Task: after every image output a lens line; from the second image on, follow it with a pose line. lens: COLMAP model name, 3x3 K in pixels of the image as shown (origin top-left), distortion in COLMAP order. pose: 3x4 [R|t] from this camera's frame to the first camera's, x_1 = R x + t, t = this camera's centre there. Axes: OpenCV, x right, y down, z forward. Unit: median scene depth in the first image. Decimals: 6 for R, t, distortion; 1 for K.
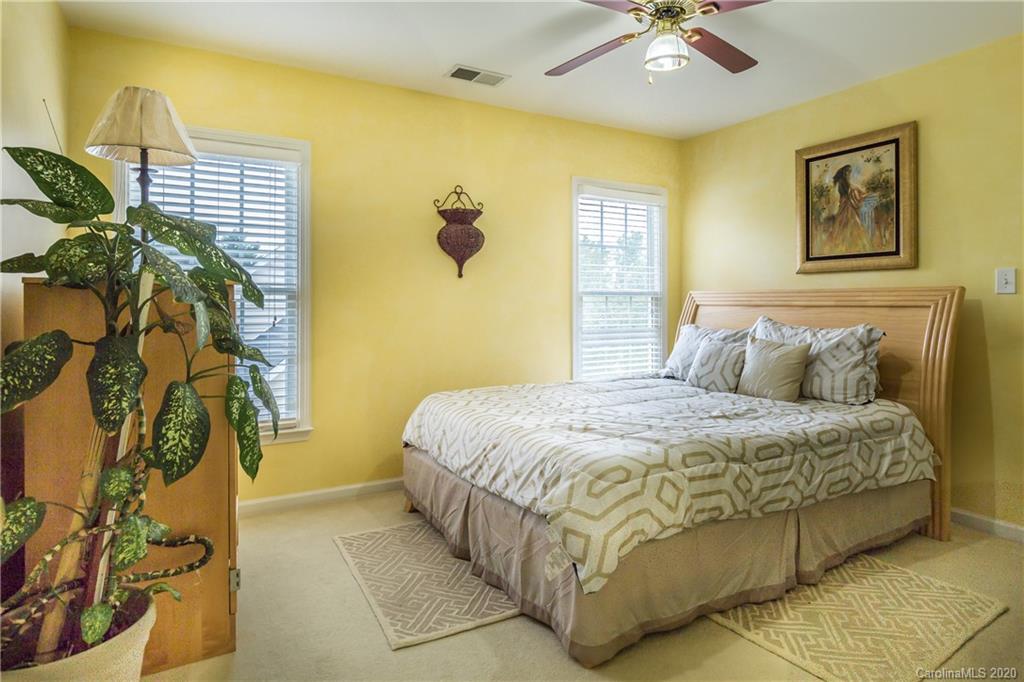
lens RADIAL K [[560.4, 0, 511.1], [0, 560.4, 311.0], [0, 0, 1]] dist [-0.002304, 0.000596]
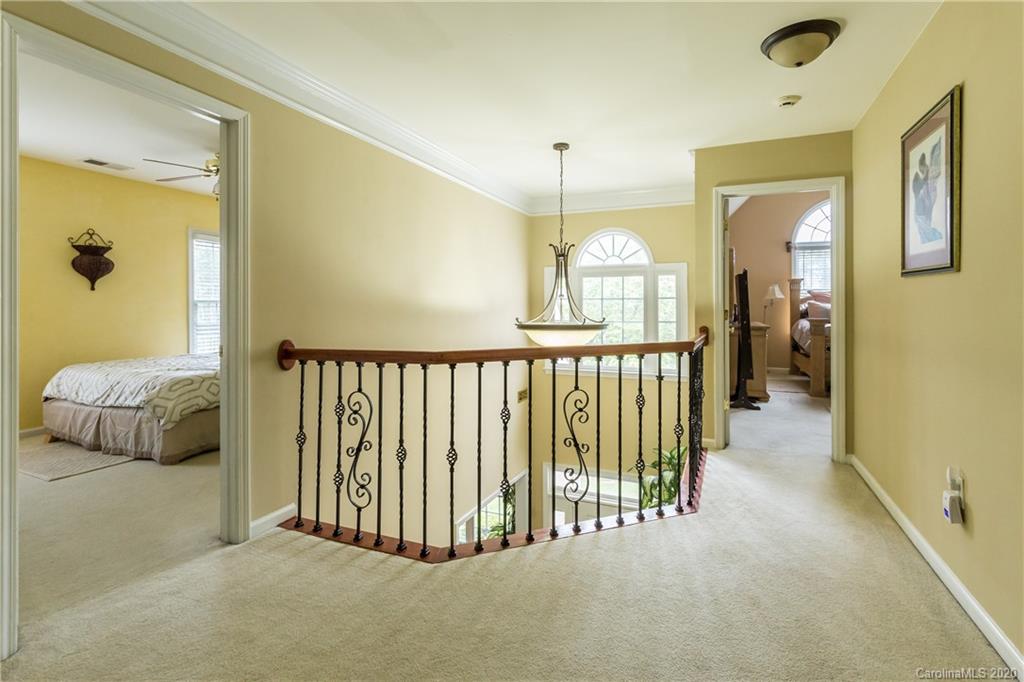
lens RADIAL K [[467.4, 0, 524.5], [0, 467.4, 312.1], [0, 0, 1]] dist [0.002089, 0.000084]
pose [[0.792179, -0.004639, 0.610272, 0.085174], [0.005349, 0.999985, 0.000658, 0.005878], [-0.610266, 0.002743, 0.792192, -0.996862]]
